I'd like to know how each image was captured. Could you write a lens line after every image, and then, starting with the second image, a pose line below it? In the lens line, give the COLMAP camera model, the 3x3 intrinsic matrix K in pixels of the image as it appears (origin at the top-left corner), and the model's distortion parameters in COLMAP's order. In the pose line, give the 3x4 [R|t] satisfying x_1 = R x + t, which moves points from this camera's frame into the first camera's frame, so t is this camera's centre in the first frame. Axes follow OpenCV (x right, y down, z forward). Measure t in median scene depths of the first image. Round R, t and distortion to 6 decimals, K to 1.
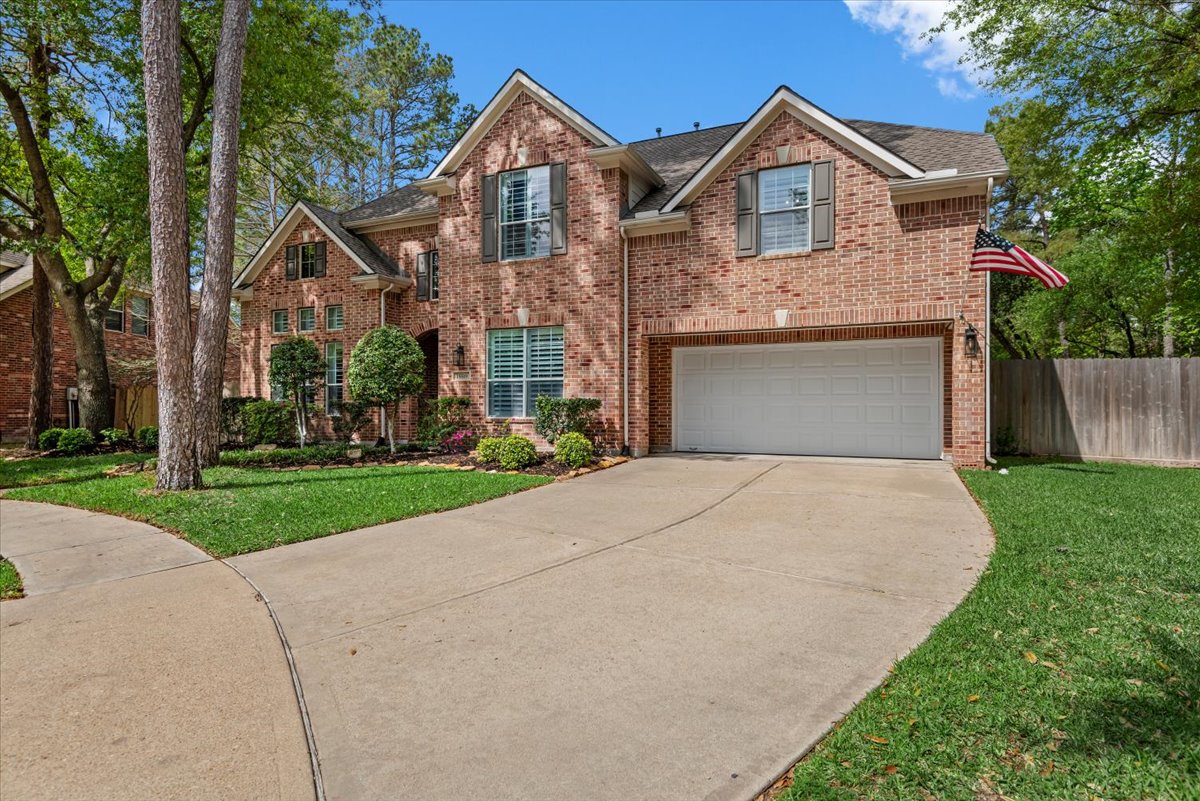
lens RADIAL K [[650.6, 0, 606.5], [0, 650.6, 409.4], [0, 0, 1]] dist [0.020807, -0.000356]
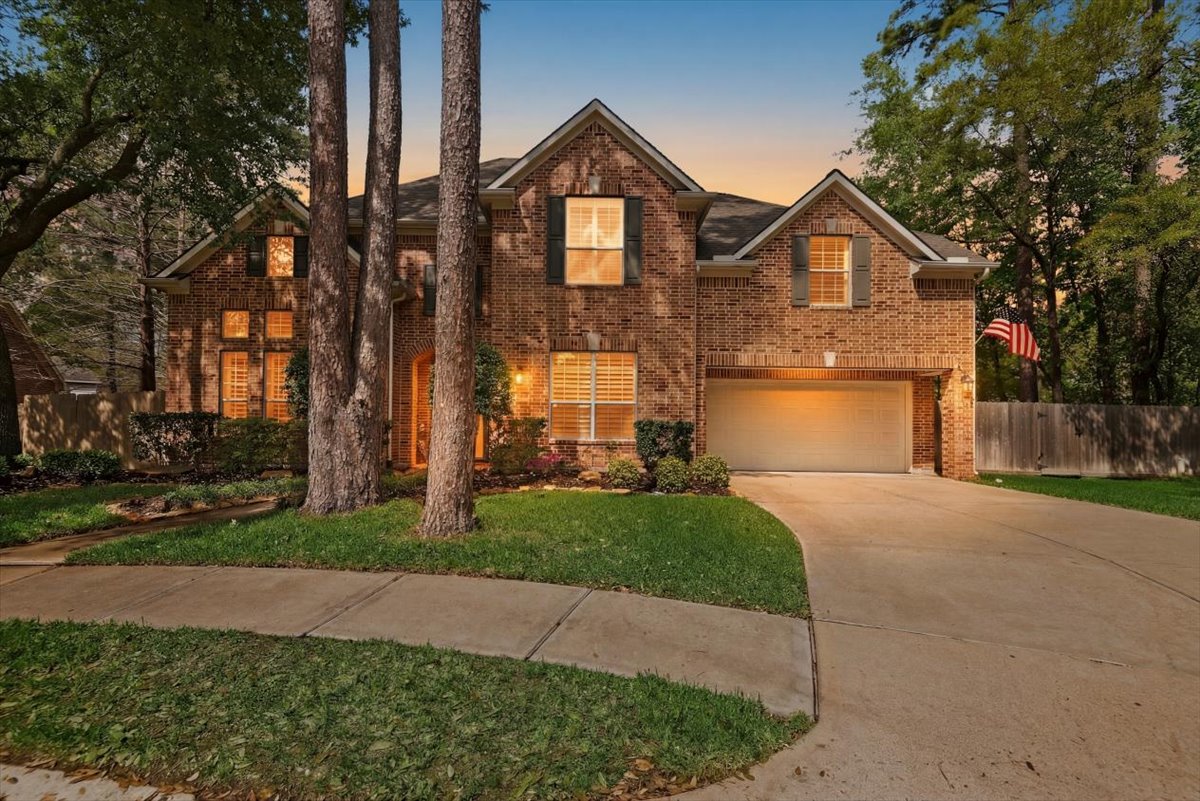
lens RADIAL K [[551.3, 0, 543.6], [0, 551.3, 428.1], [0, 0, 1]] dist [0.005764, -0.004320]
pose [[0.910127, 0.012104, 0.414152, -0.563401], [-0.010988, 0.999927, -0.005079, -0.000228], [-0.414183, 0.000072, 0.910194, 0.250164]]
